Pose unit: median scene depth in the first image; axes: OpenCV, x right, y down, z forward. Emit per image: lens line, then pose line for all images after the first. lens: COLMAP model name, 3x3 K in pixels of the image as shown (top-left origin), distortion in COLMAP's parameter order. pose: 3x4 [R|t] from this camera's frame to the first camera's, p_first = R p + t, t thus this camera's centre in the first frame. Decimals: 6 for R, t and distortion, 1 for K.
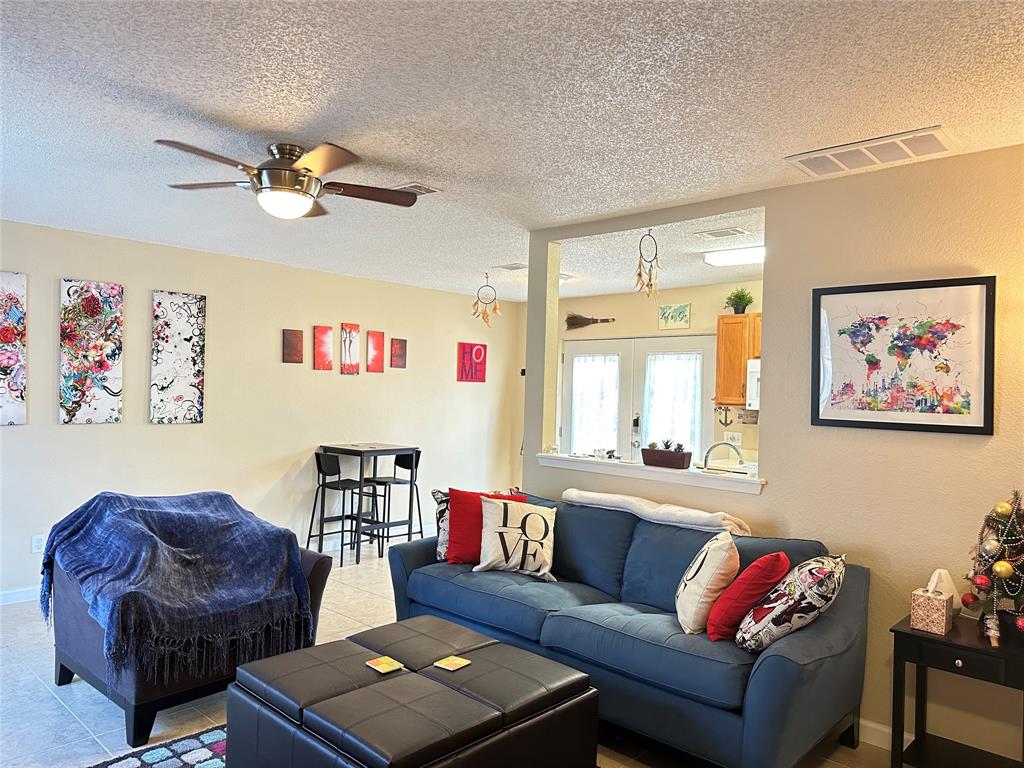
lens RADIAL K [[712.1, 0, 512.1], [0, 712.1, 388.9], [0, 0, 1]] dist [0.093294, -0.124697]
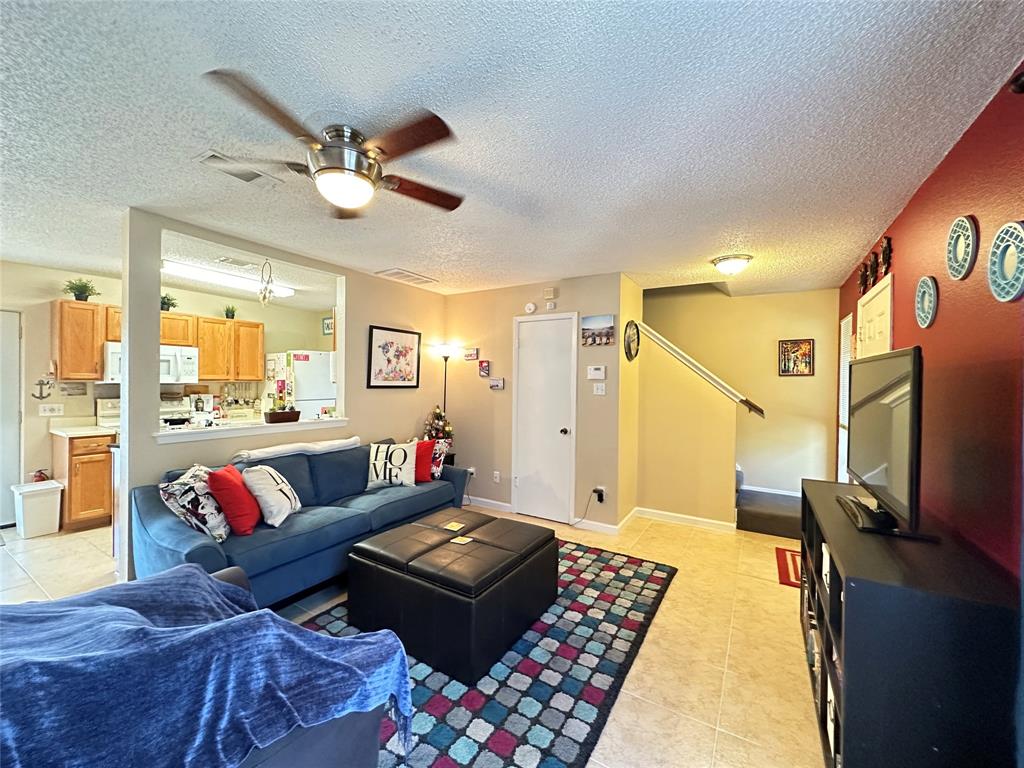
lens RADIAL K [[408.8, 0, 509.0], [0, 408.8, 381.6], [0, 0, 1]] dist [-0.002622, 0.001081]
pose [[-0.194289, -0.034371, 0.980342, -0.519582], [-0.021379, 0.999297, 0.030798, -0.010351], [-0.980711, -0.014975, -0.194887, 0.503552]]
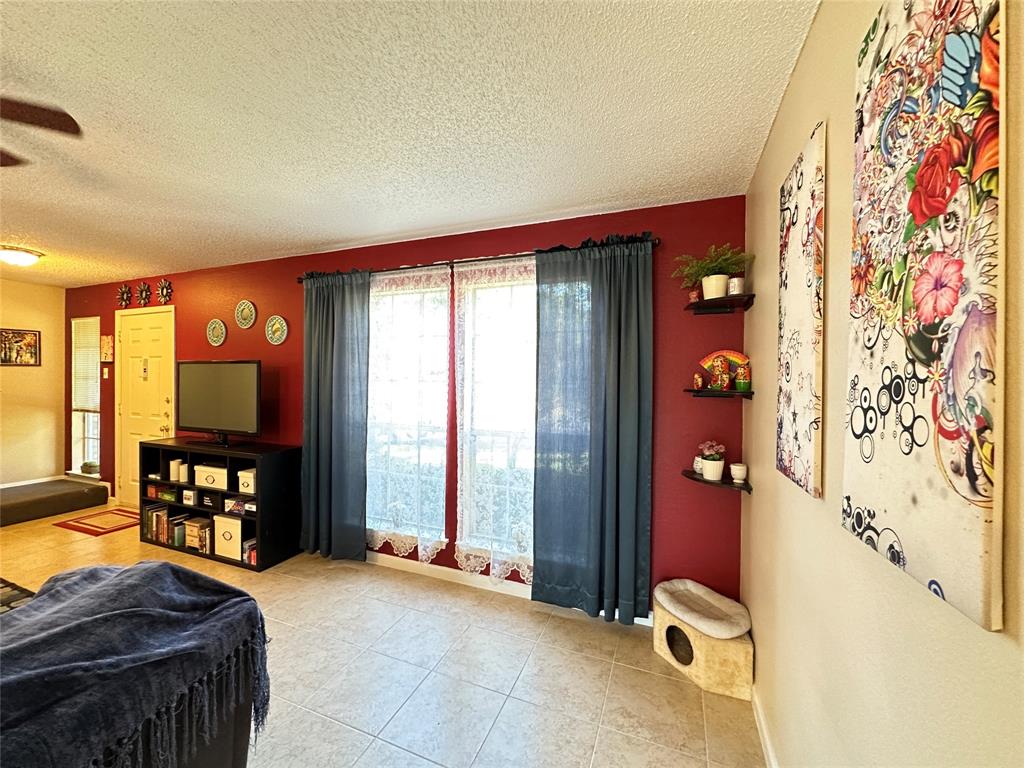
lens RADIAL K [[408.8, 0, 510.9], [0, 408.8, 384.0], [0, 0, 1]] dist [-0.002622, 0.001081]
pose [[-0.932426, -0.033255, -0.359828, -0.452867], [-0.035324, 0.999376, -0.000827, -0.006811], [0.359631, 0.011940, -0.933018, 0.908486]]
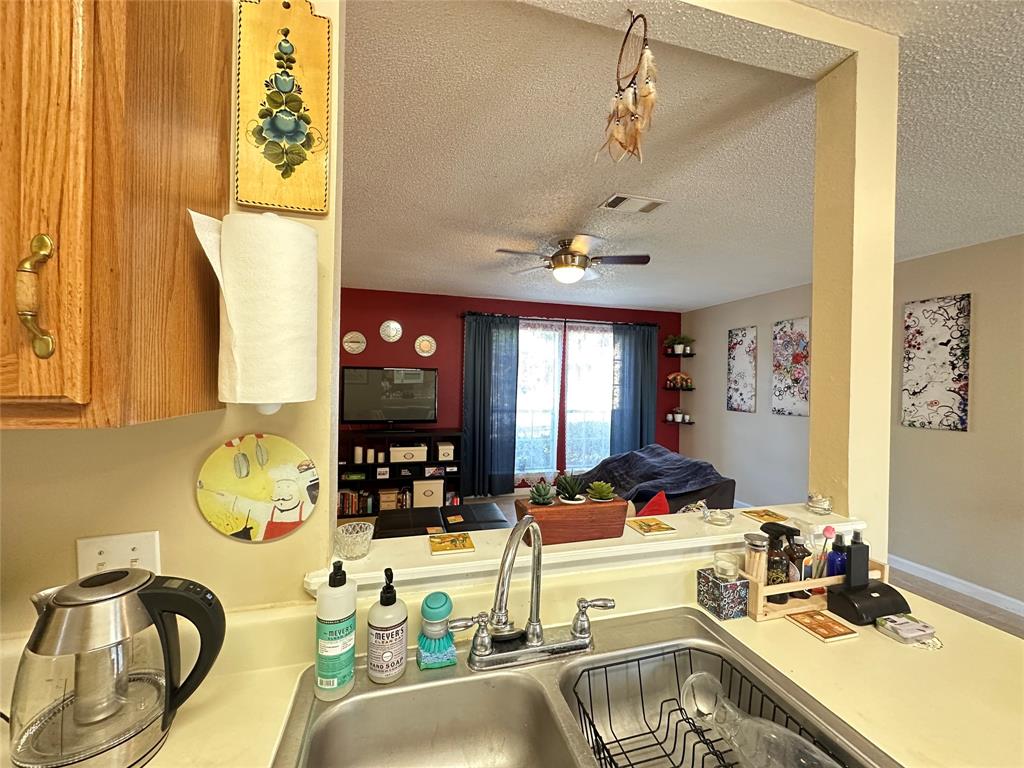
lens RADIAL K [[408.8, 0, 511.6], [0, 408.8, 381.9], [0, 0, 1]] dist [-0.002622, 0.001081]
pose [[-0.521000, -0.035478, -0.852819, 0.325639], [-0.029775, 0.999283, -0.023380, 0.013729], [0.853037, 0.013212, -0.521682, 0.791821]]
